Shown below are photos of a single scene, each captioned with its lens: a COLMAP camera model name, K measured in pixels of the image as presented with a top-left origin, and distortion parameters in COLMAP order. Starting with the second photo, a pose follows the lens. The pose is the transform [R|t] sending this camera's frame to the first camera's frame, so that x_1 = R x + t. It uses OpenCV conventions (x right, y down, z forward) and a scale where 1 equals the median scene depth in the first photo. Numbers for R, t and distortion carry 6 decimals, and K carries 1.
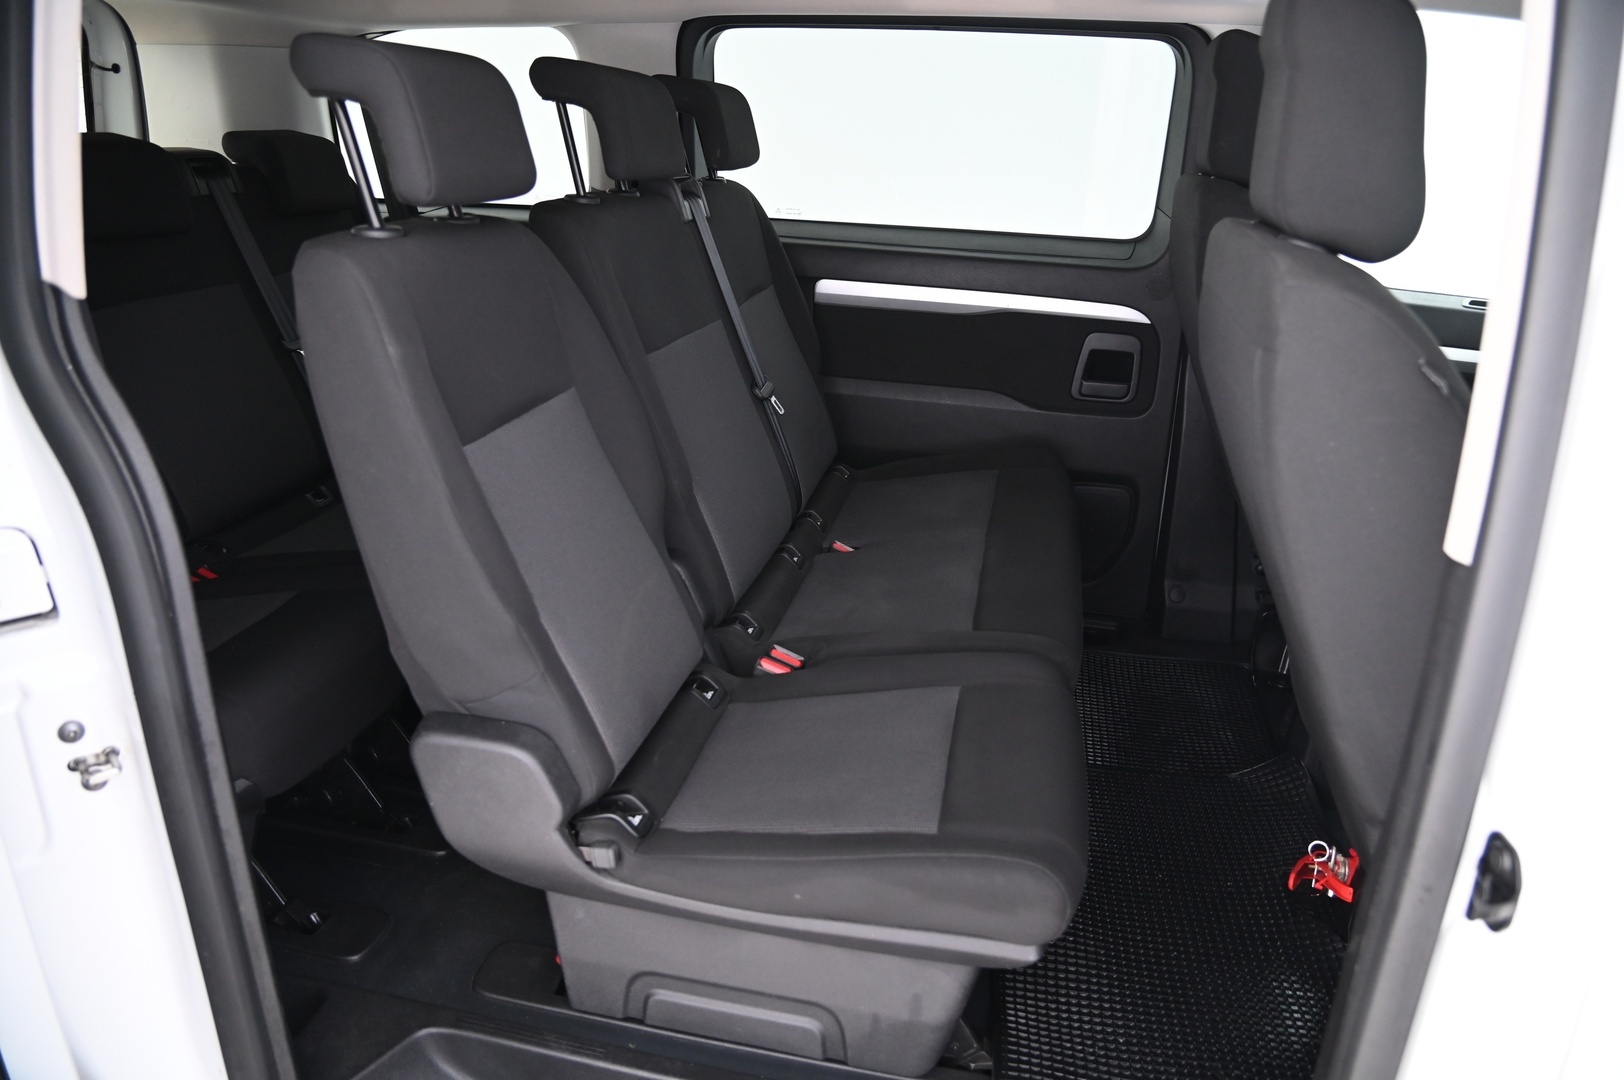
lens RADIAL K [[1158.6, 0, 809.8], [0, 1158.6, 563.7], [0, 0, 1]] dist [-0.119222, 0.090494]
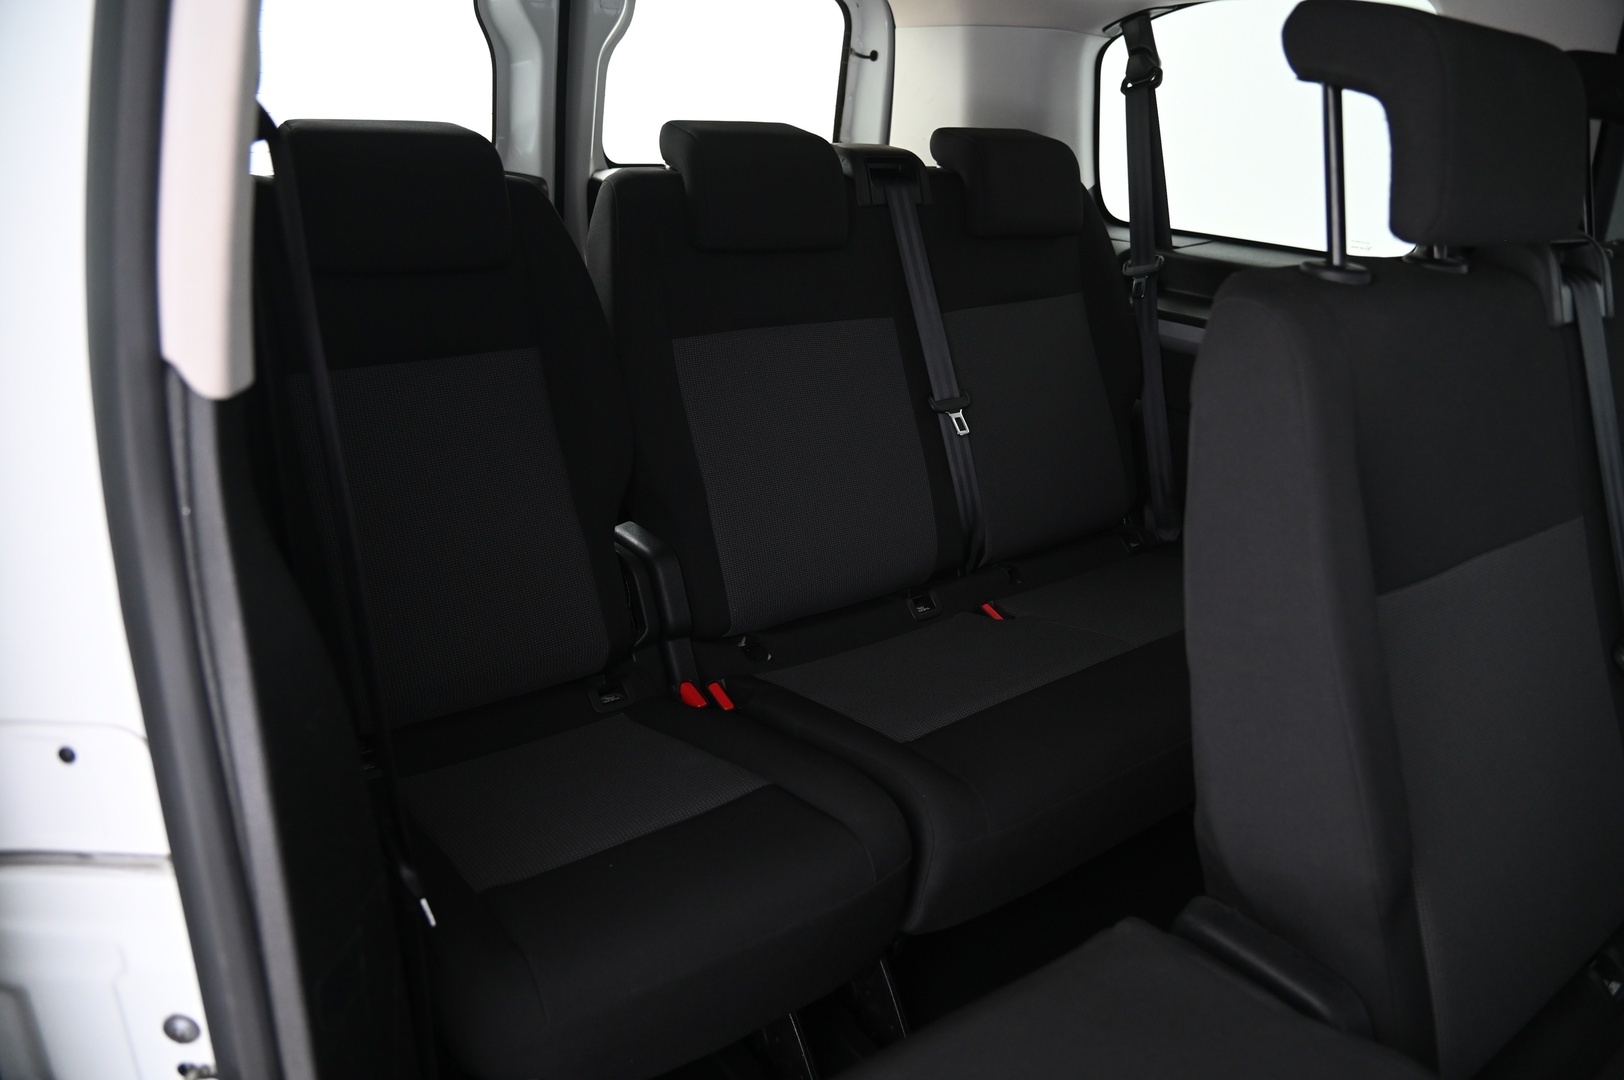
lens RADIAL K [[1158.6, 0, 809.8], [0, 1158.6, 563.7], [0, 0, 1]] dist [-0.119222, 0.090494]
pose [[0.761211, 0.237690, -0.603375, -0.032041], [-0.244484, 0.966941, 0.072473, -0.141288], [0.600654, 0.092348, 0.794158, 0.381444]]
